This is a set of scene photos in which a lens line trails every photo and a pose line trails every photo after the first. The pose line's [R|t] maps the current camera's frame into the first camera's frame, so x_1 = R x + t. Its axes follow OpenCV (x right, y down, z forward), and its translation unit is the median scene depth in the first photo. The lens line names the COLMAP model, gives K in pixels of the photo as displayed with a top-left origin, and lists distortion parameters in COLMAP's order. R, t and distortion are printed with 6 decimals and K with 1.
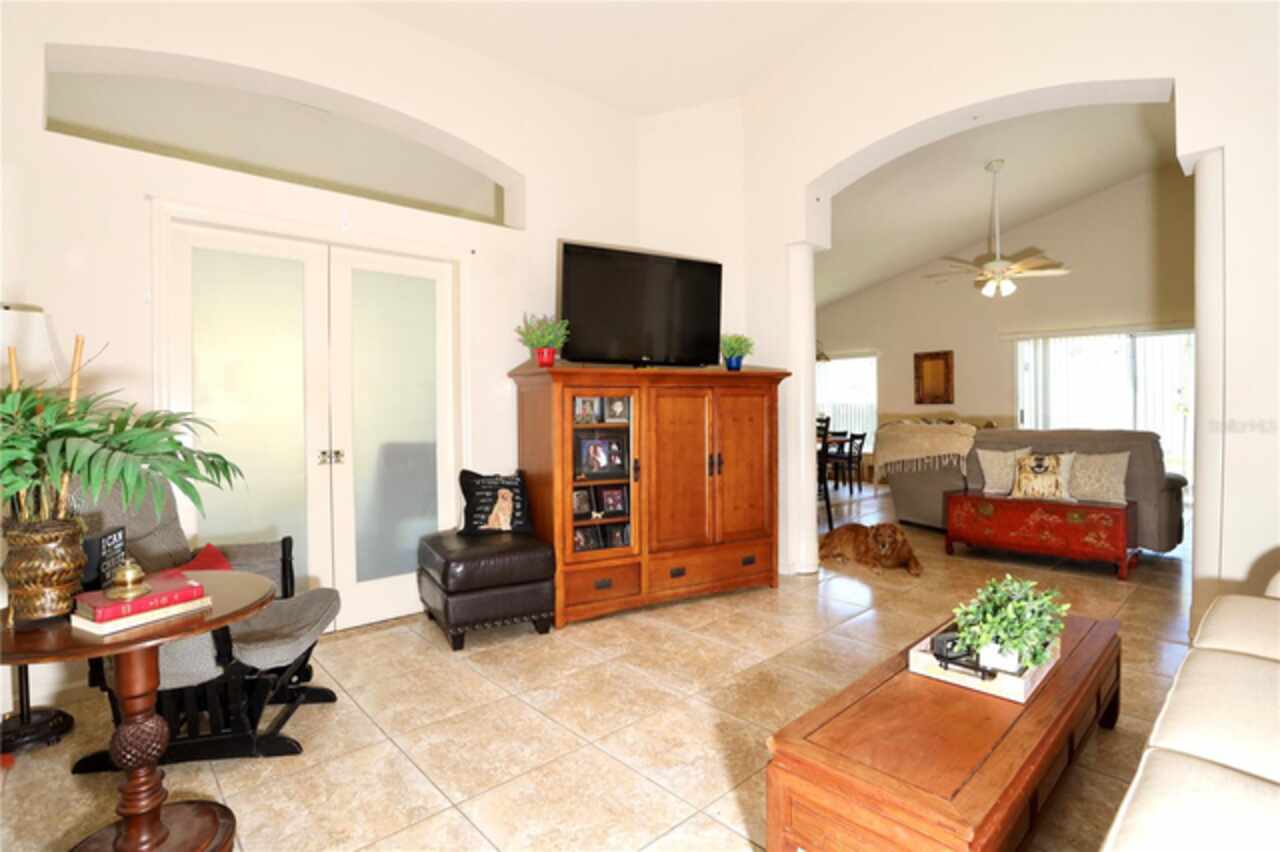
lens RADIAL K [[612.3, 0, 661.9], [0, 612.3, 405.5], [0, 0, 1]] dist [-0.066821, 0.033900]
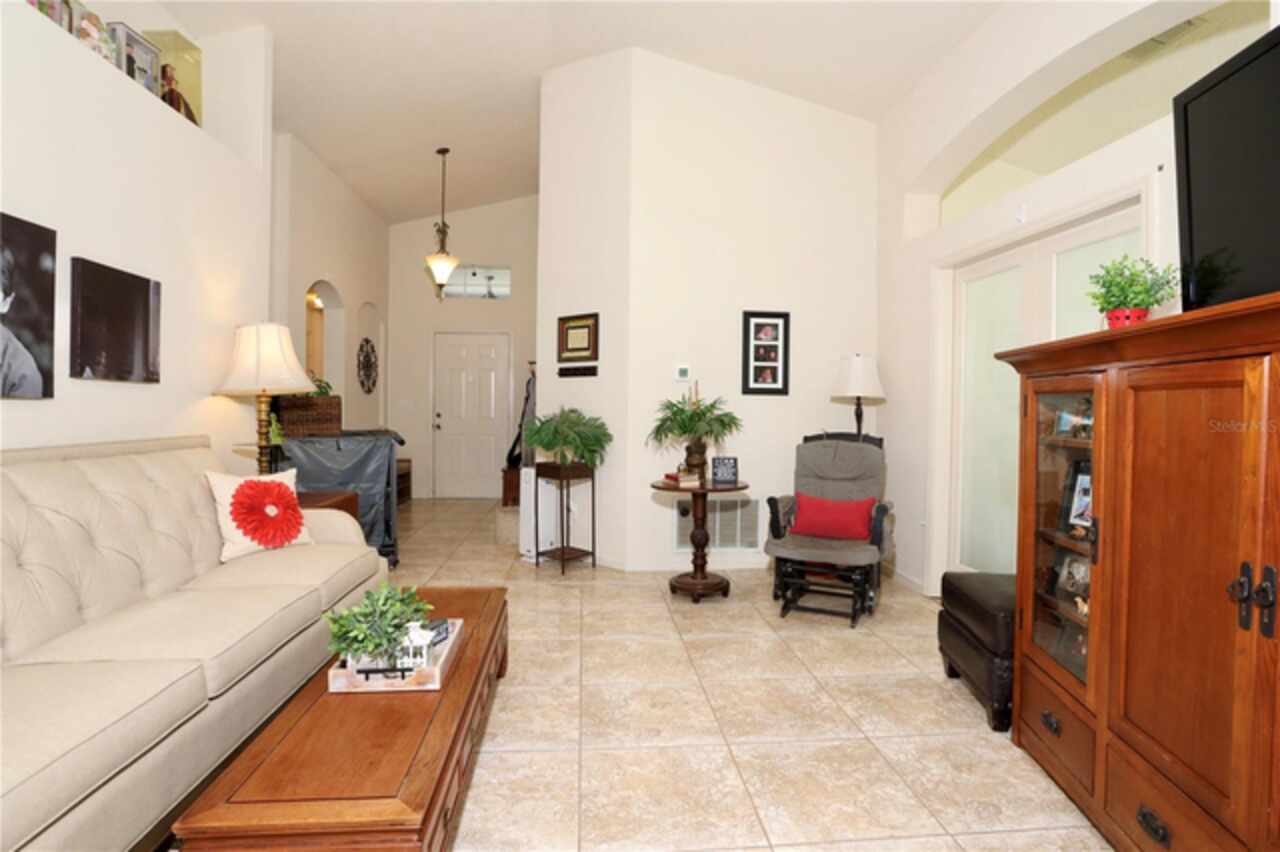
lens RADIAL K [[620.6, 0, 634.8], [0, 620.6, 419.2], [0, 0, 1]] dist [-0.081166, 0.036400]
pose [[-0.626037, 0.017824, -0.779589, 0.958763], [0.000610, 0.999750, 0.022368, -0.004936], [0.779793, 0.013528, -0.625892, 1.720189]]
